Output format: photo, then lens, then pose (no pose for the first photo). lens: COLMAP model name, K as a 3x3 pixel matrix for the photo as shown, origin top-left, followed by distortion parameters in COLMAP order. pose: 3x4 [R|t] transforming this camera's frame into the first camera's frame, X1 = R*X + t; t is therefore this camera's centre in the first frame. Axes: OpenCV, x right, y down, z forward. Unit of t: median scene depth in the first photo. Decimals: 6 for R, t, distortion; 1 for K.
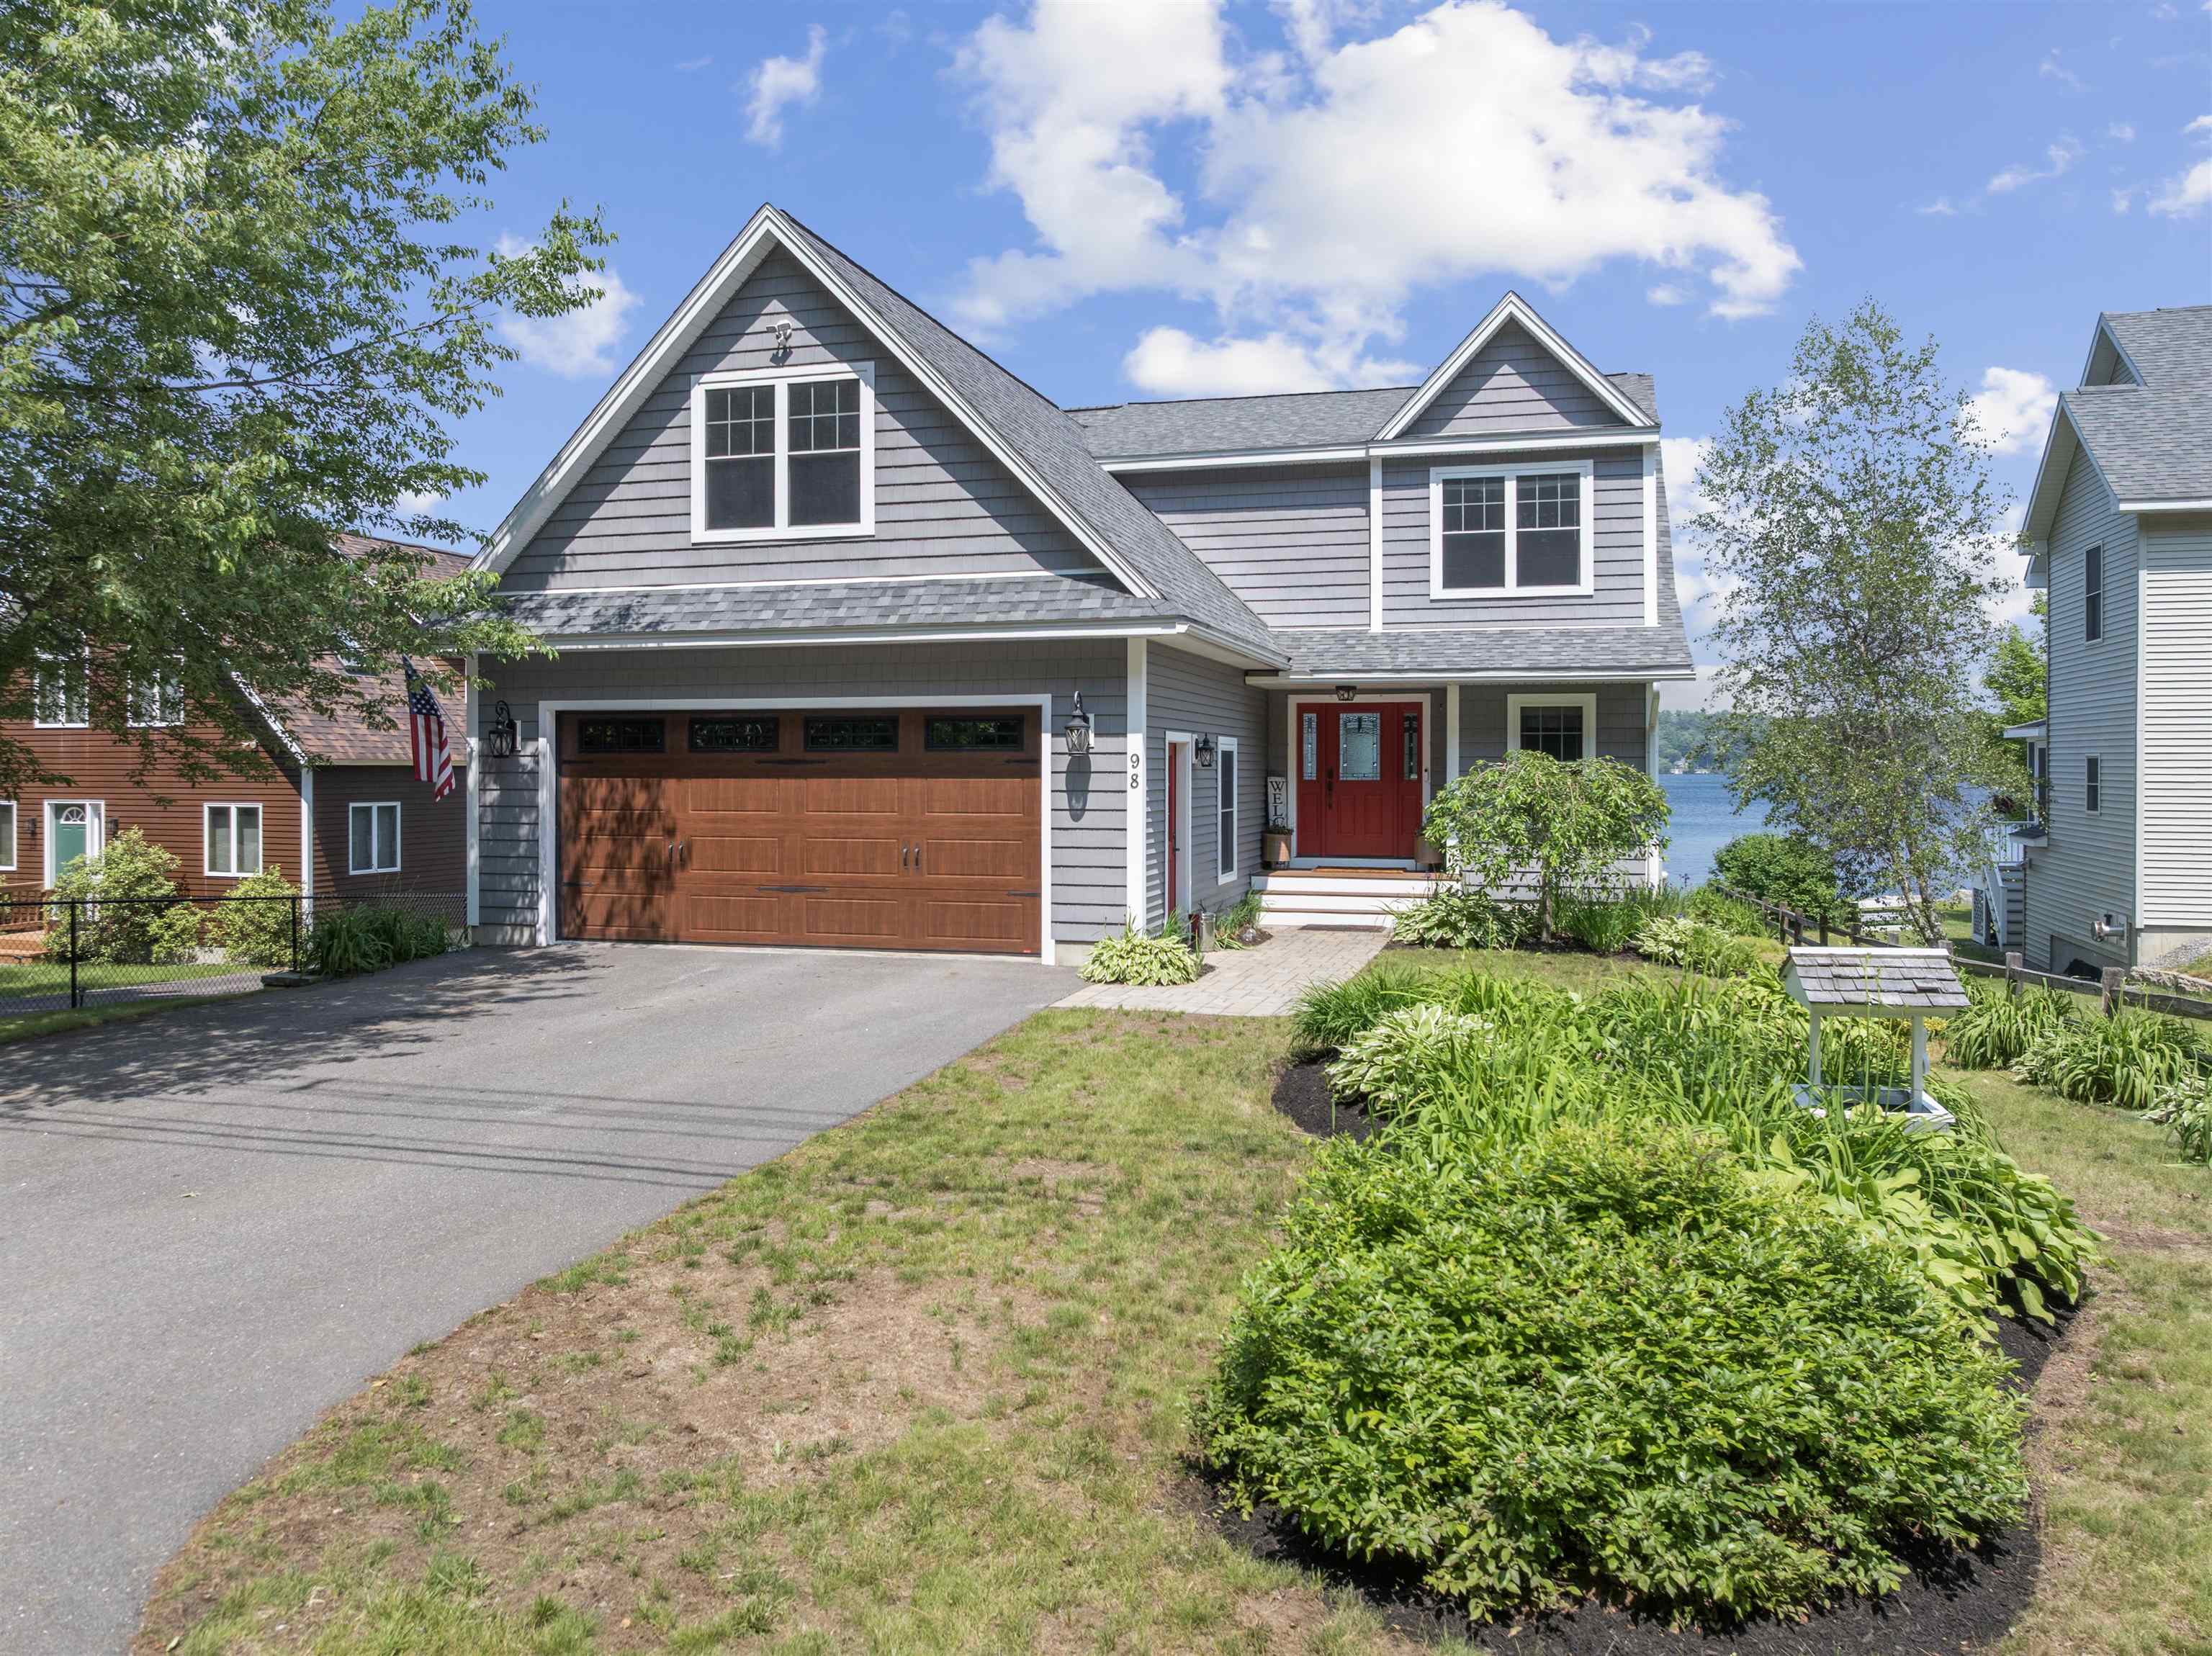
lens RADIAL K [[1452.2, 0, 1106.0], [0, 1452.2, 828.0], [0, 0, 1]] dist [-0.076908, 0.000192]
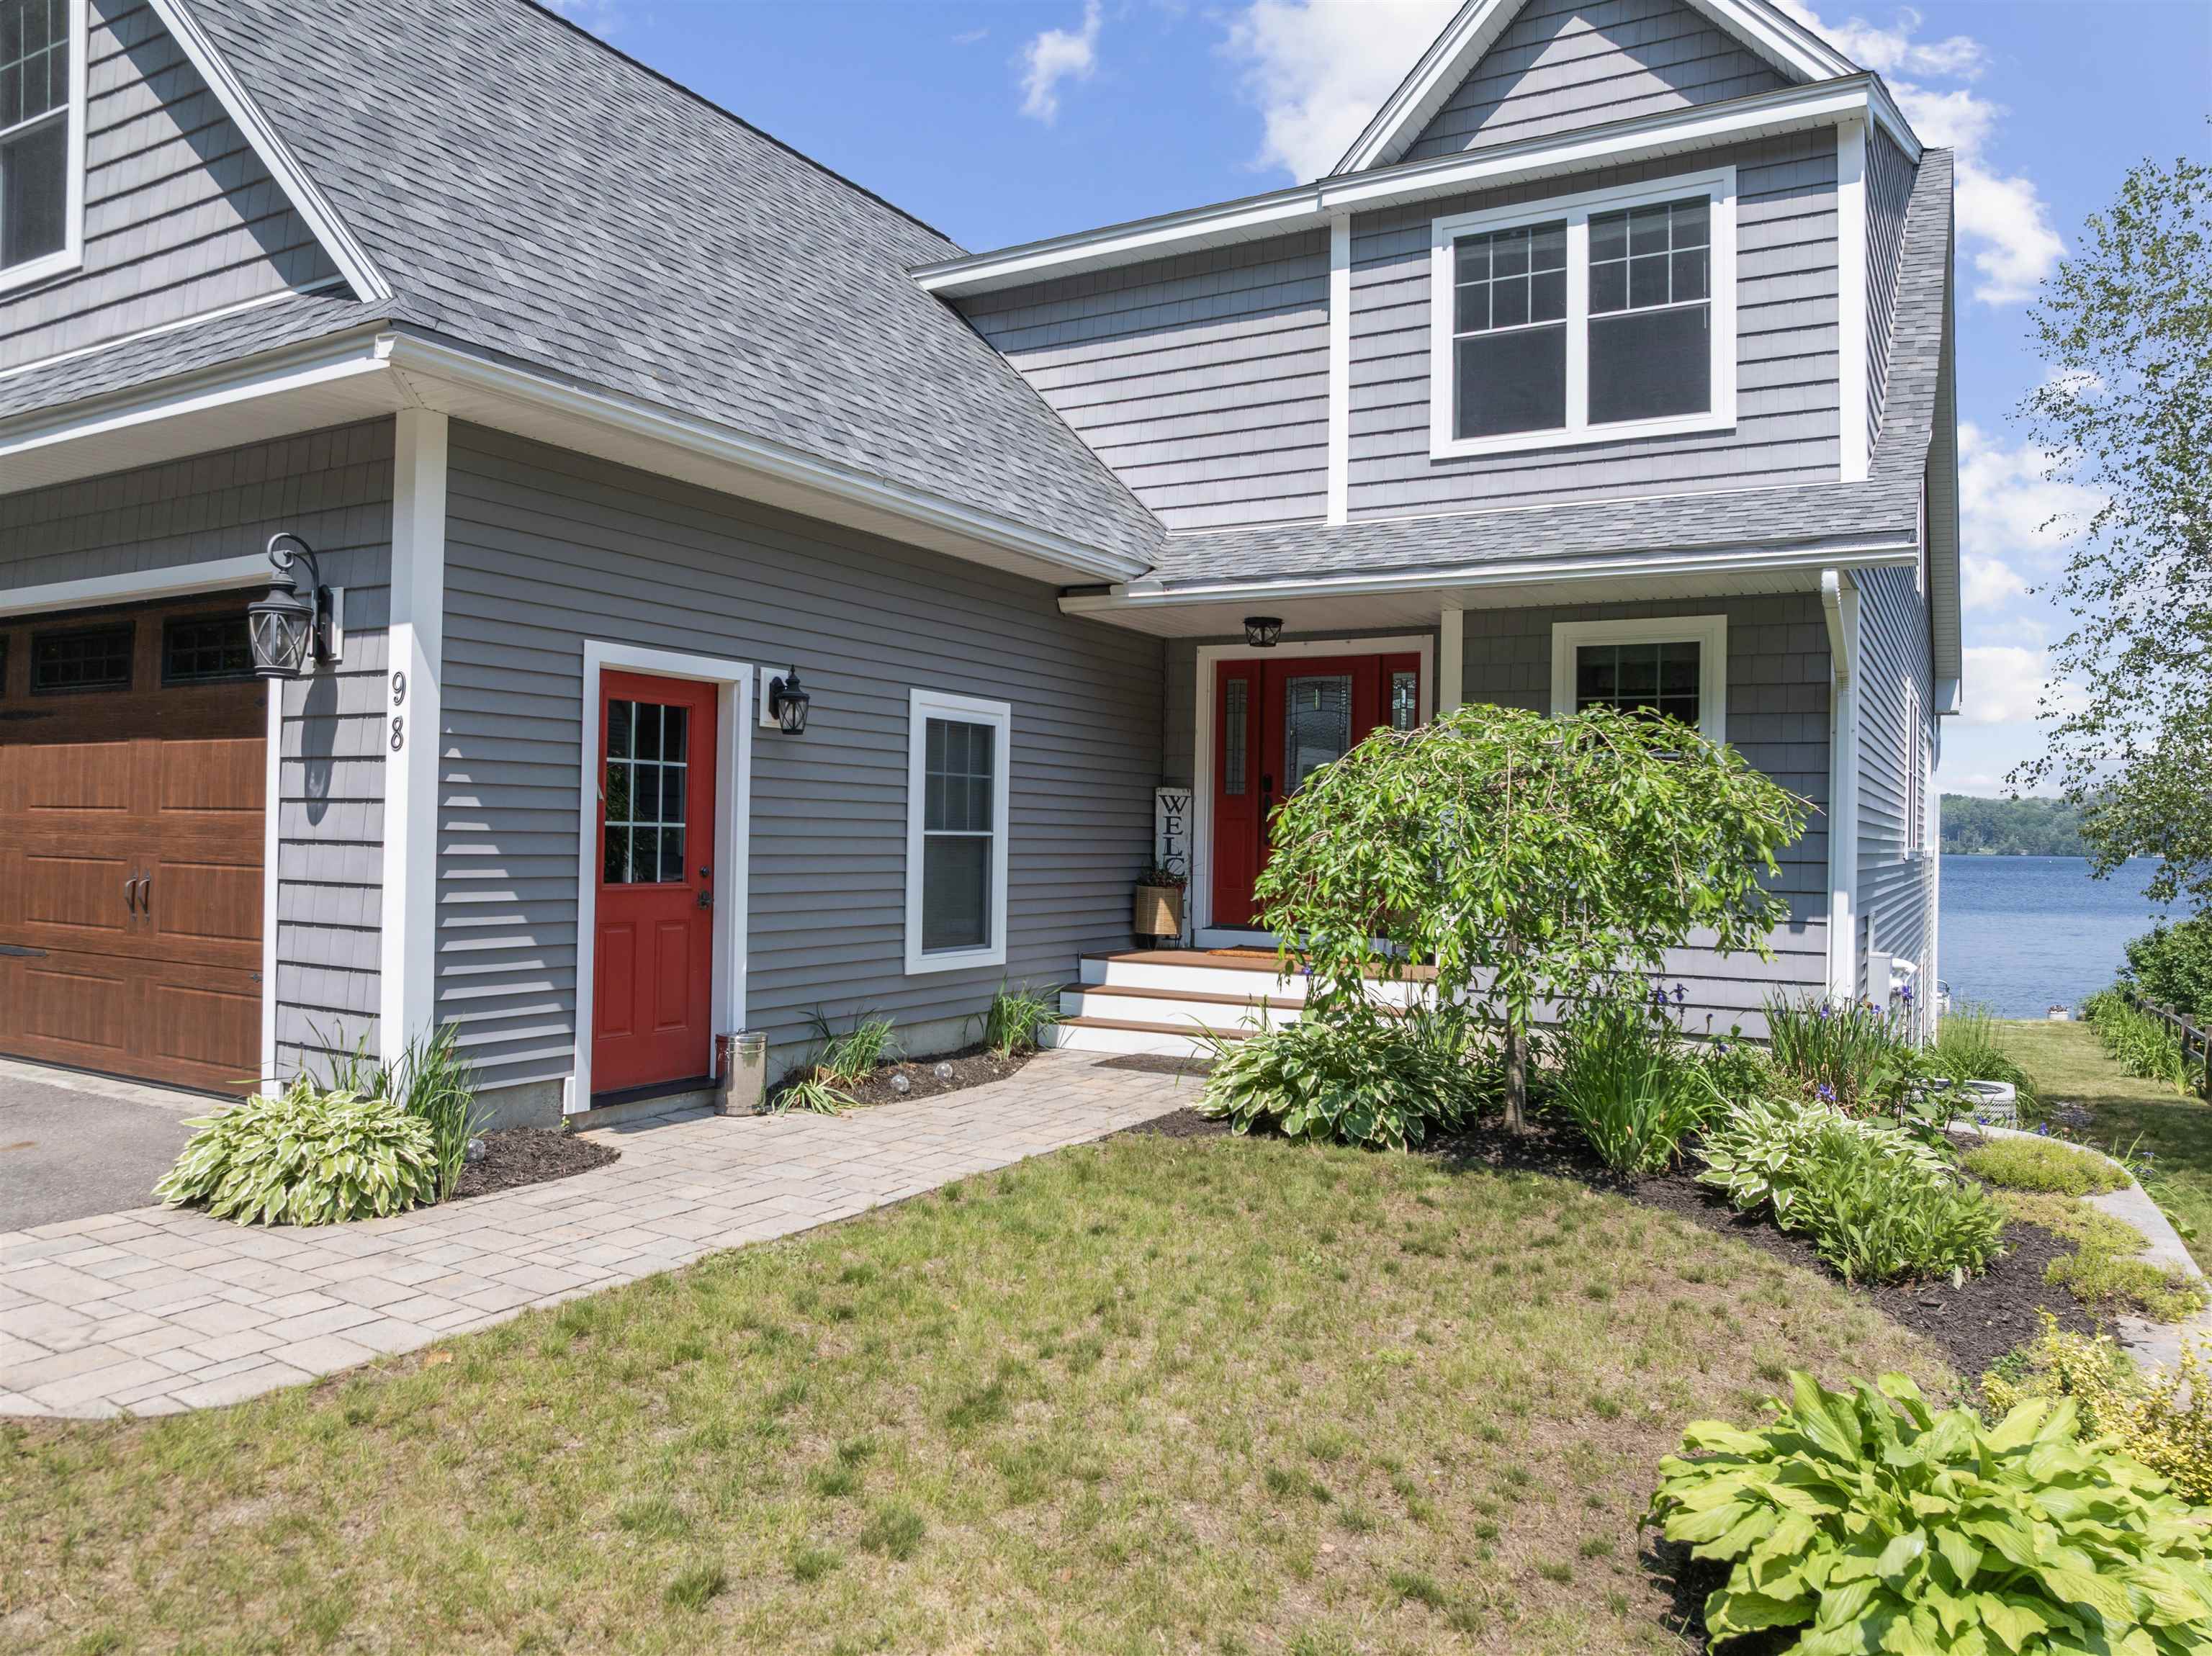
lens RADIAL K [[1527.2, 0, 1125.1], [0, 1527.2, 828.1], [0, 0, 1]] dist [-0.030140, -0.006756]
pose [[0.977562, 0.015753, -0.210056, 0.241125], [-0.025255, 0.998772, -0.042633, 0.007465], [0.209127, 0.046981, 0.976759, 0.434216]]
